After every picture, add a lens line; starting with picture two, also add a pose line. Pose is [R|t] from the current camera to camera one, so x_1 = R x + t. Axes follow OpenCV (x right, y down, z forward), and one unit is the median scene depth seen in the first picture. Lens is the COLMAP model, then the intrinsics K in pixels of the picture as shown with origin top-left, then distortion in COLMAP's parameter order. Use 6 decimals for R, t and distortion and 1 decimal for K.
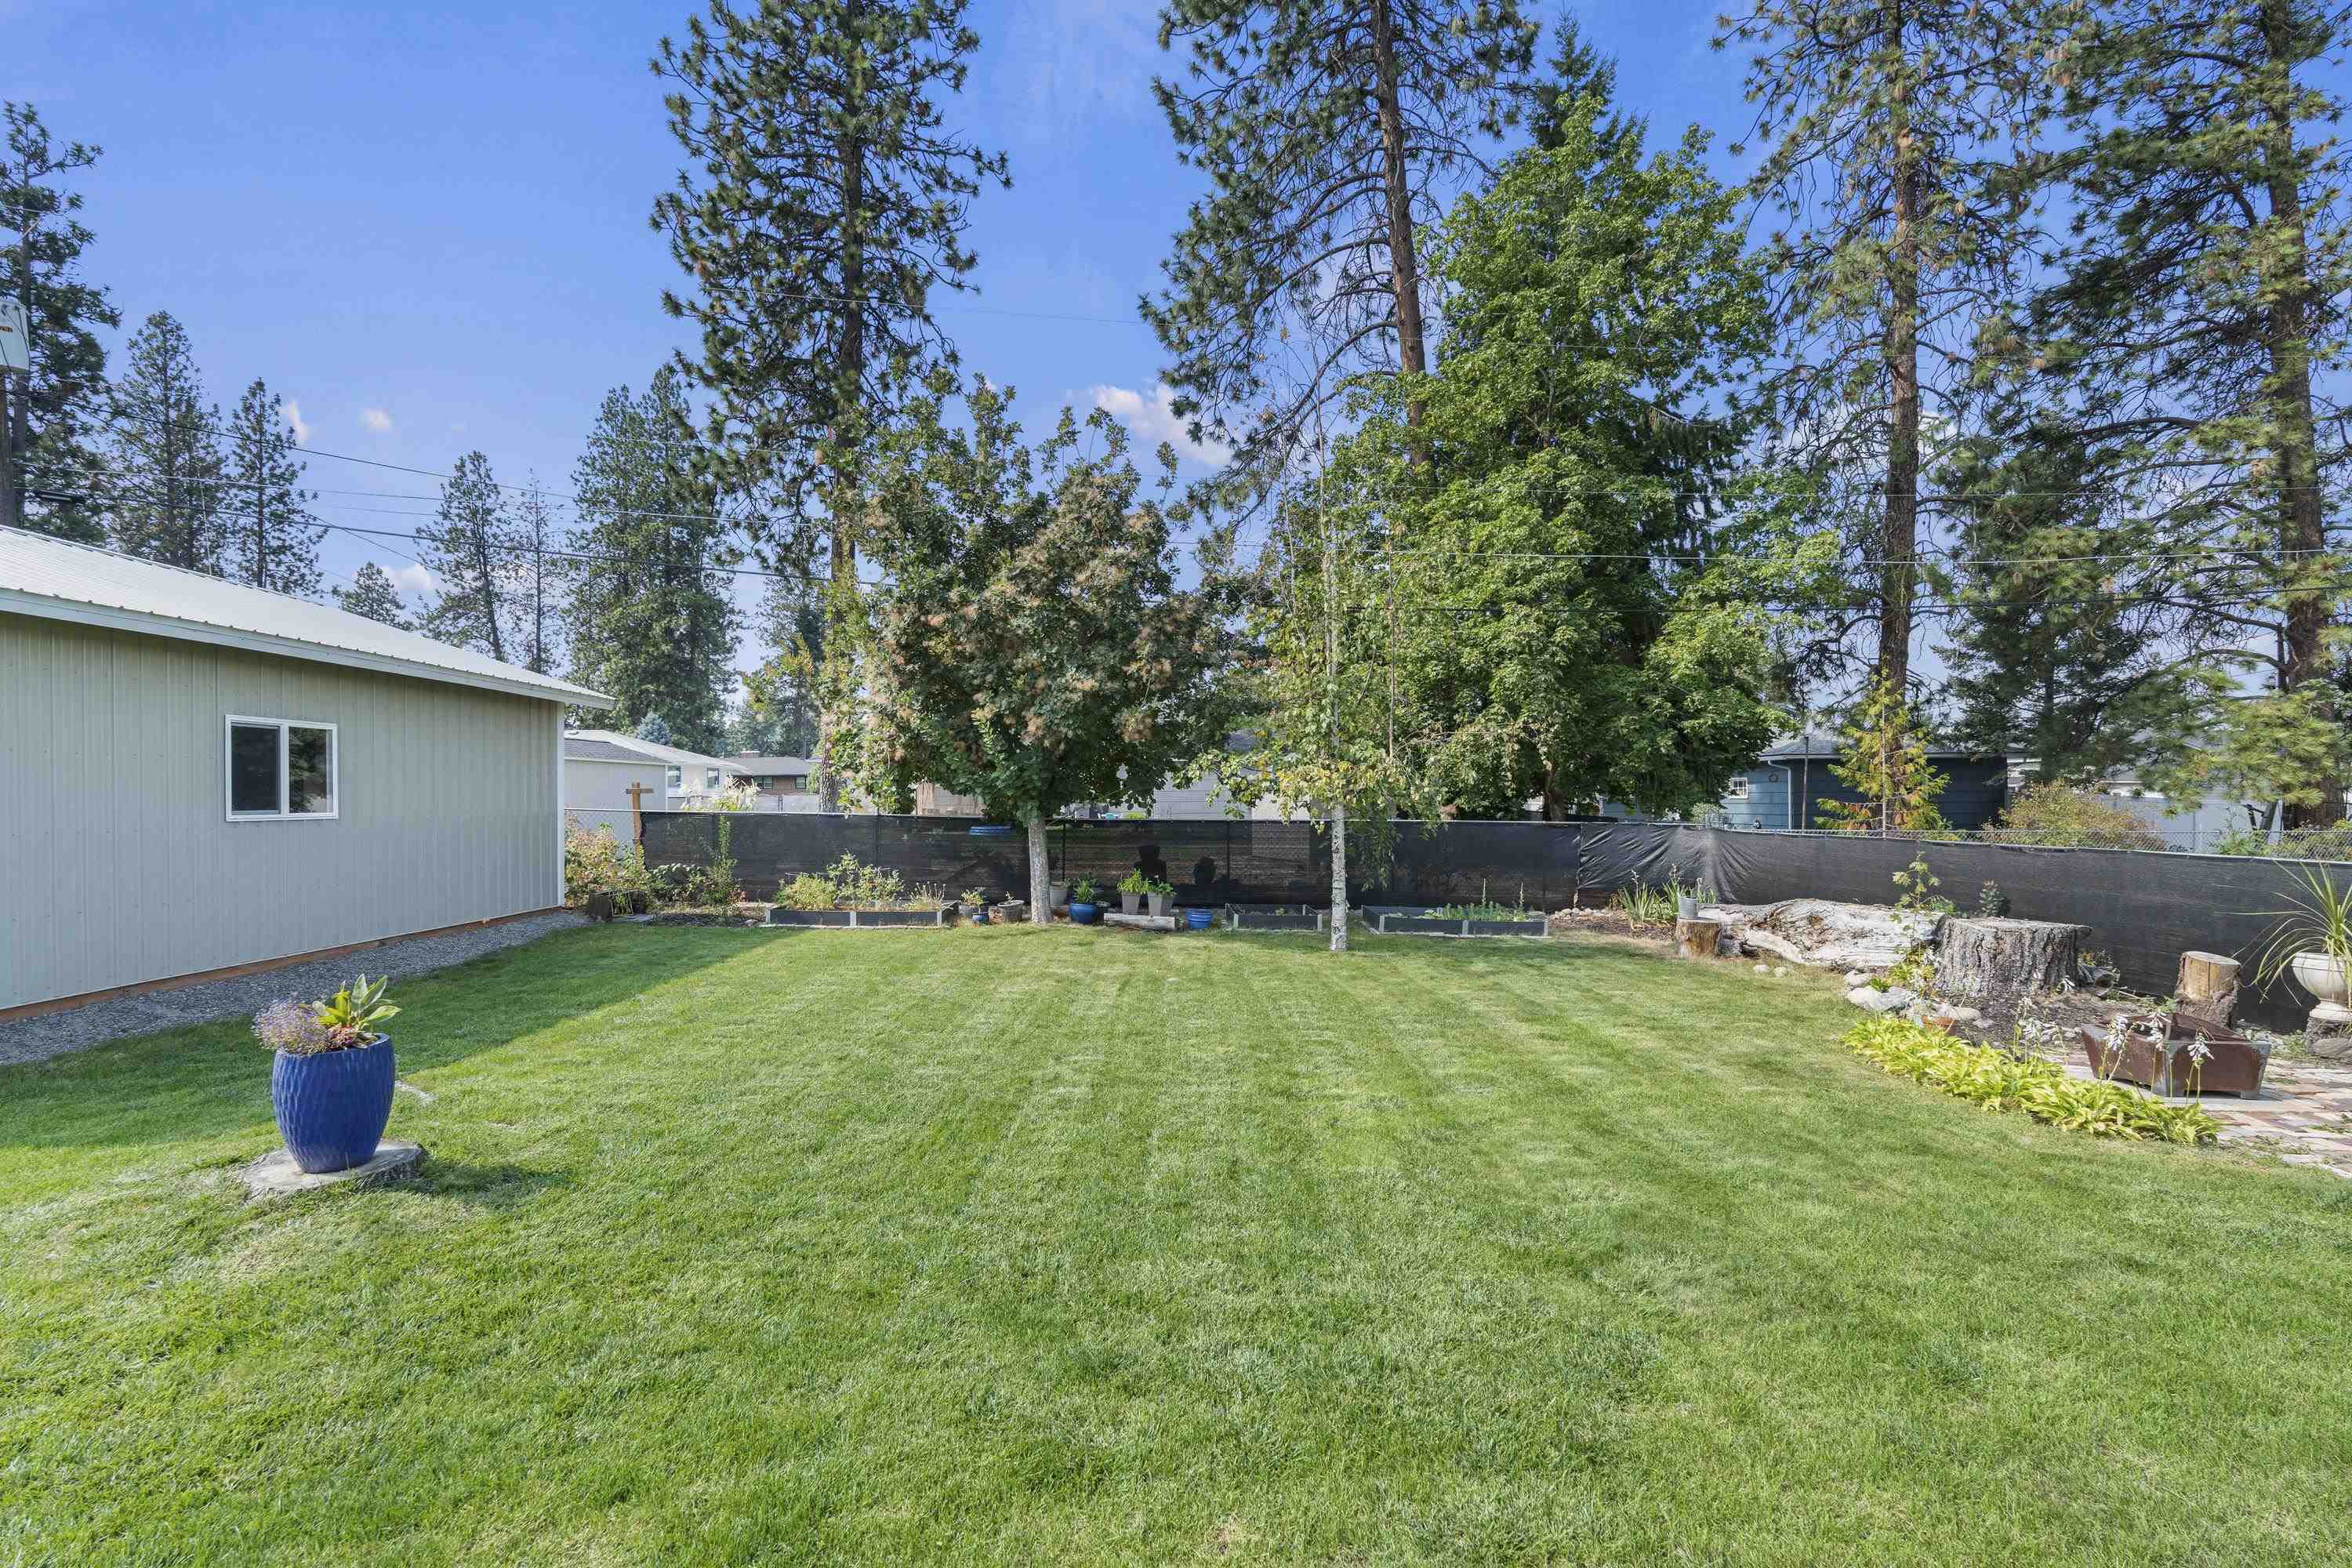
lens RADIAL K [[1017.6, 0, 1164.6], [0, 1017.6, 791.6], [0, 0, 1]] dist [-0.004361, 0.000341]
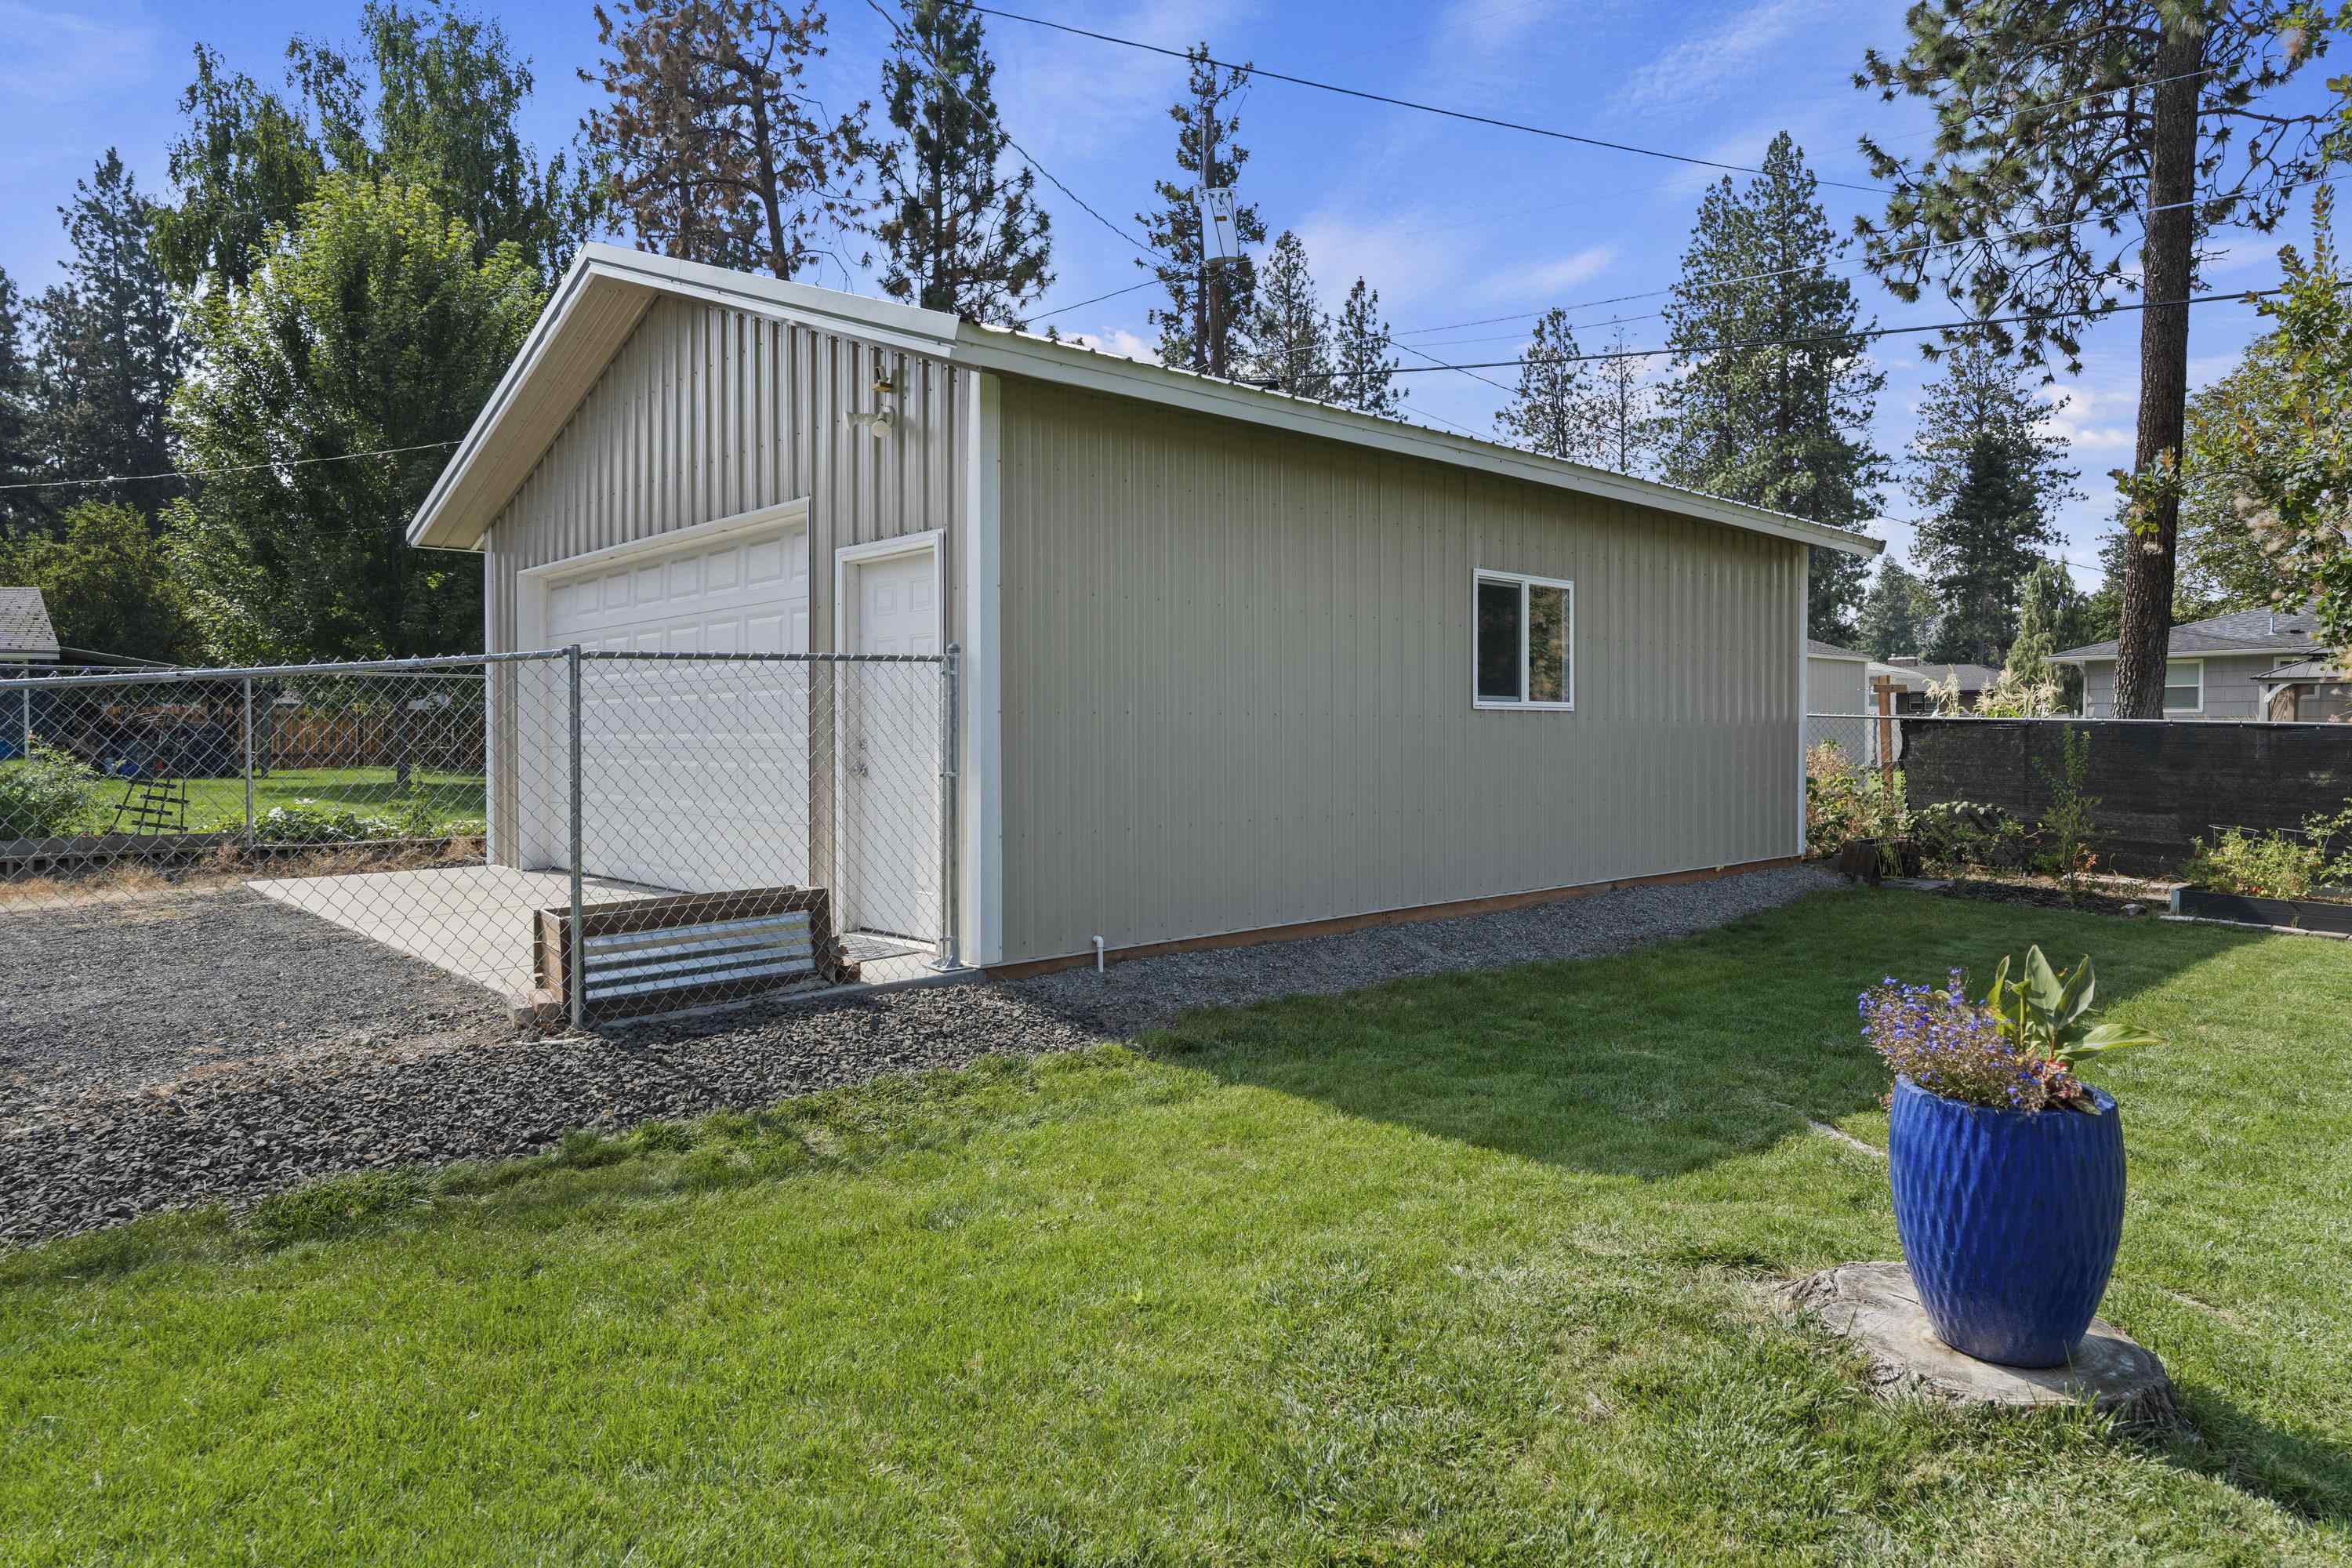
lens RADIAL K [[1384.4, 0, 1181.6], [0, 1384.4, 761.5], [0, 0, 1]] dist [-0.009371, -0.001819]
pose [[0.663566, 0.022847, -0.747769, -0.072254], [-0.001629, 0.999575, 0.029095, 0.009619], [0.748116, -0.018088, 0.663321, 0.036040]]
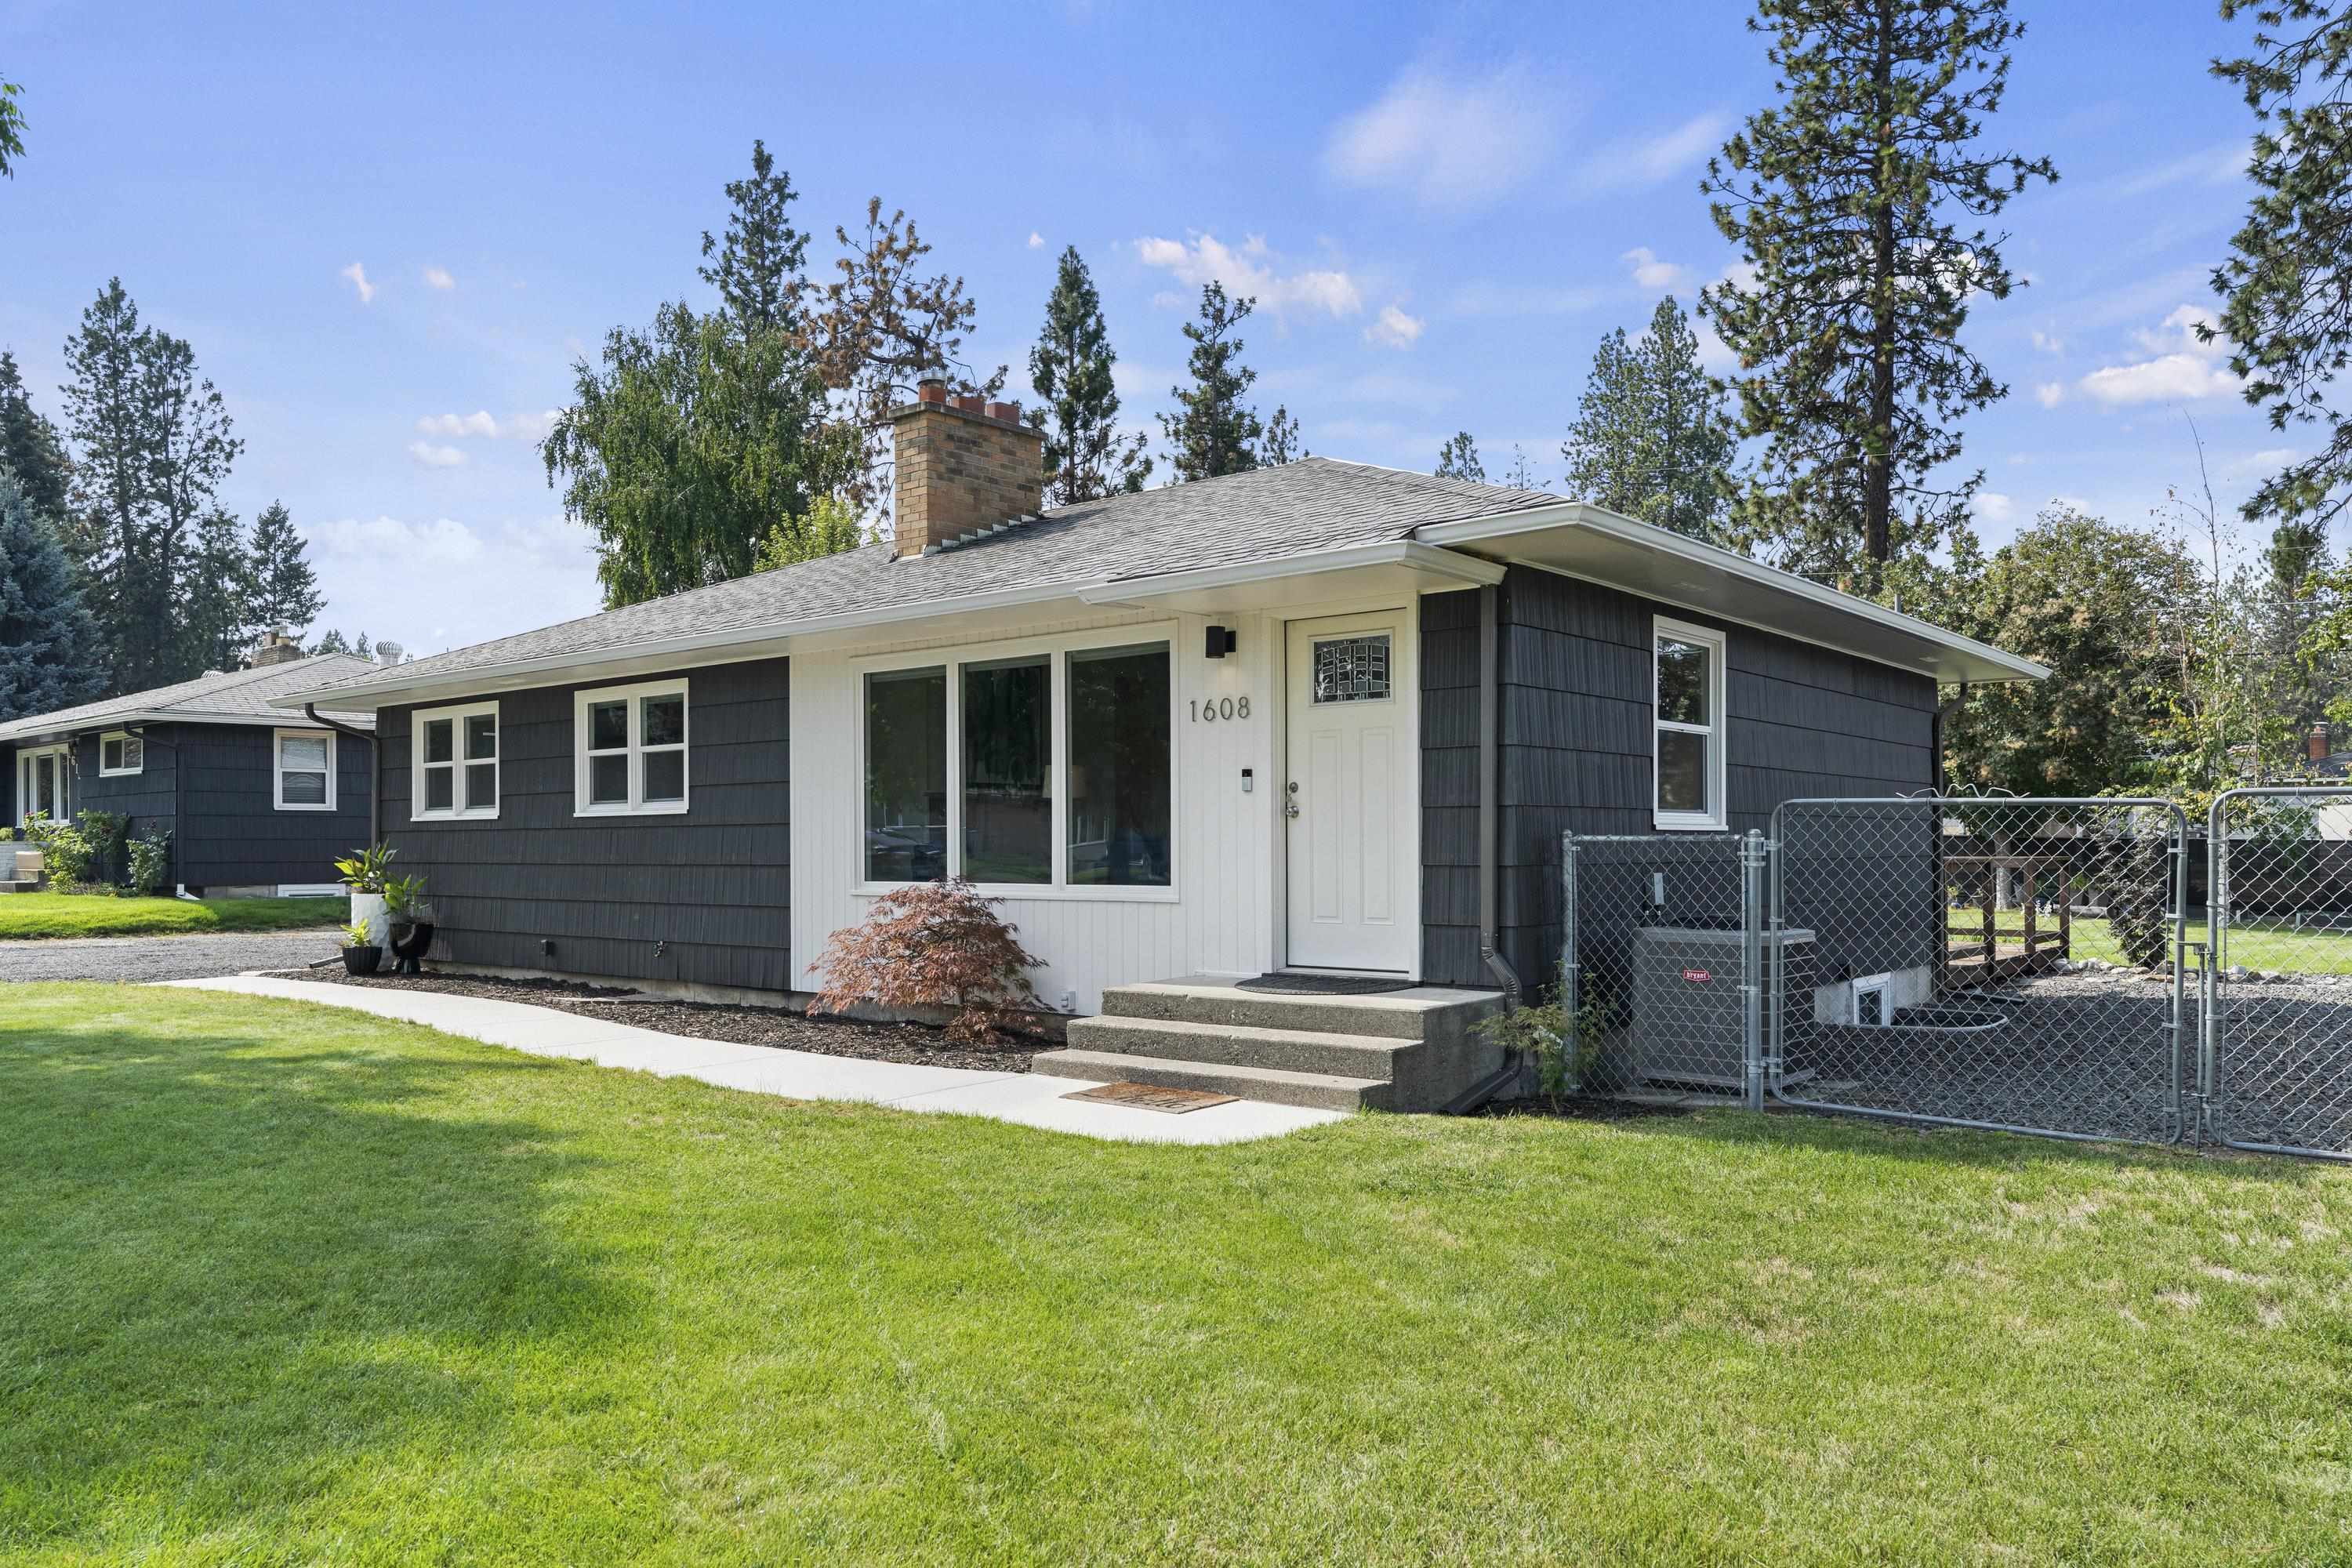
lens RADIAL K [[1627.2, 0, 1173.4], [0, 1627.2, 815.4], [0, 0, 1]] dist [-0.006882, 0.004217]
pose [[0.740318, -0.006267, -0.672228, 0.204506], [0.002305, 0.999974, -0.006784, 0.004937], [0.672253, 0.003473, 0.740313, -0.543851]]
